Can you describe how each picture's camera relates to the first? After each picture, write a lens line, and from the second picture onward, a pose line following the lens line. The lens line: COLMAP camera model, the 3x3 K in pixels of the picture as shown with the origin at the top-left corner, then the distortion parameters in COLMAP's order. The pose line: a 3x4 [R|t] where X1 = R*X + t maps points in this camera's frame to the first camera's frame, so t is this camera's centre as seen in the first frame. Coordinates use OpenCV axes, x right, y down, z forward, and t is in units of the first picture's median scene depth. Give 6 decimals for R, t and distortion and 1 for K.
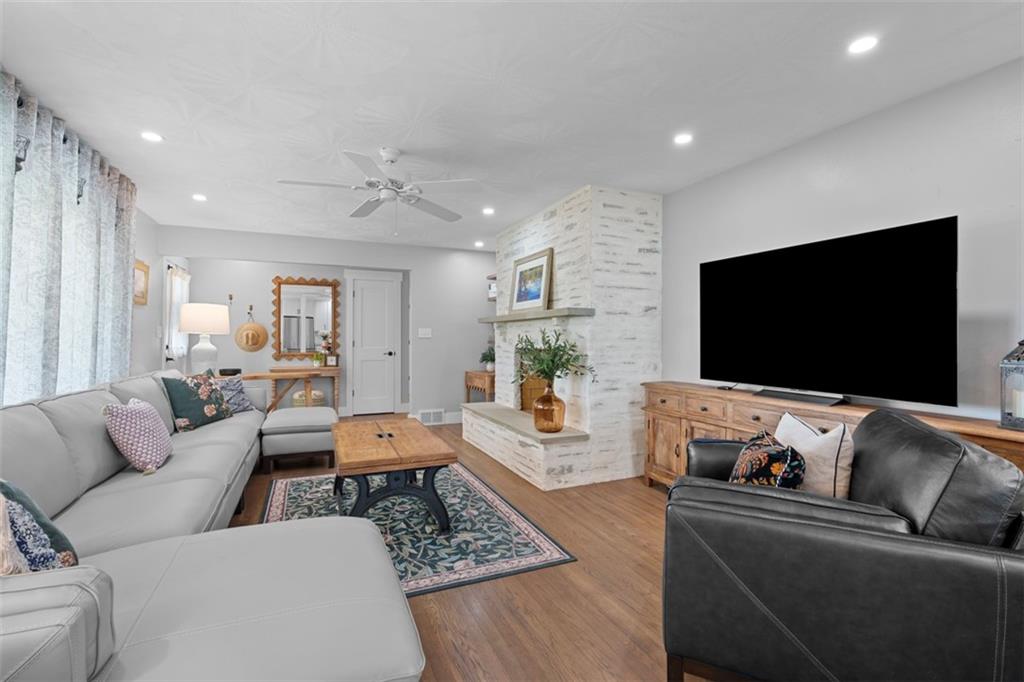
lens RADIAL K [[468.8, 0, 510.3], [0, 468.8, 339.0], [0, 0, 1]] dist [-0.008454, 0.003804]
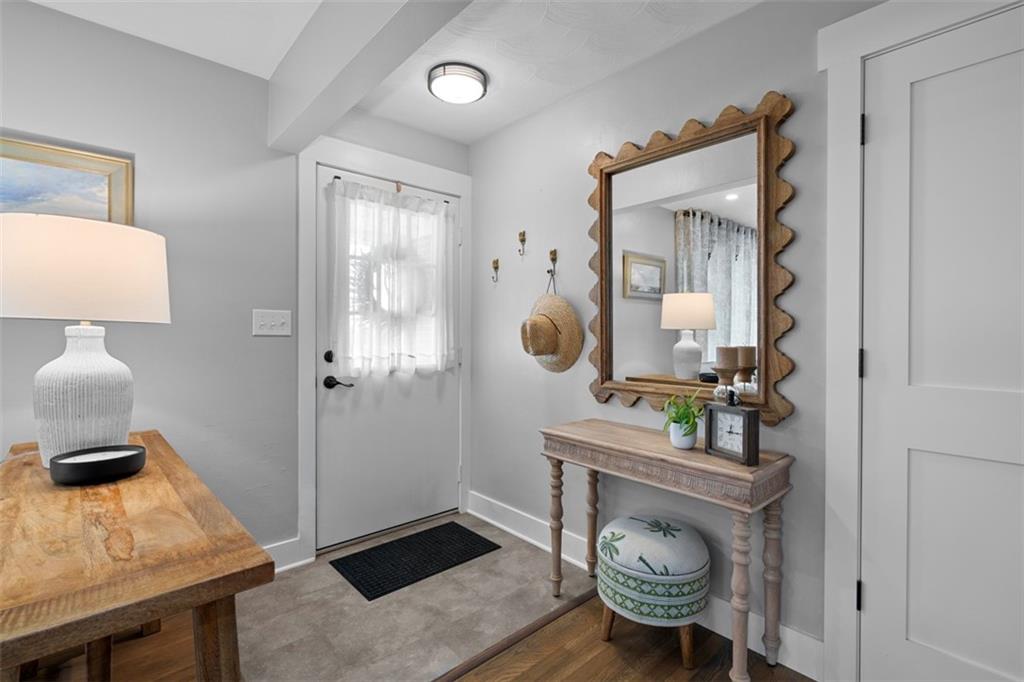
lens RADIAL K [[468.8, 0, 516.5], [0, 468.8, 338.4], [0, 0, 1]] dist [-0.008454, 0.003804]
pose [[0.327823, 0.008186, -0.944704, -0.329641], [-0.002368, 0.999966, 0.007843, -0.004152], [0.944736, -0.000334, 0.327832, 1.389412]]
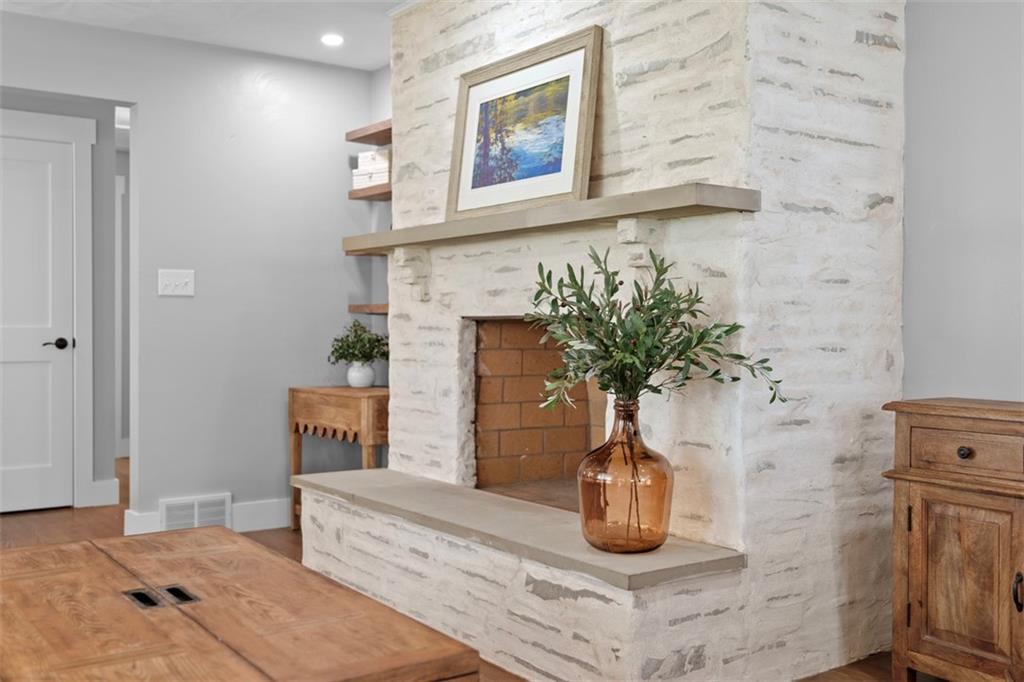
lens RADIAL K [[1033.5, 0, 516.0], [0, 1033.5, 340.8], [0, 0, 1]] dist [0.009345, 0.000000]
pose [[0.977813, -0.001254, 0.209476, -0.147464], [-0.001412, 0.999920, 0.012576, 0.034624], [-0.209475, -0.012593, 0.977733, 0.271761]]
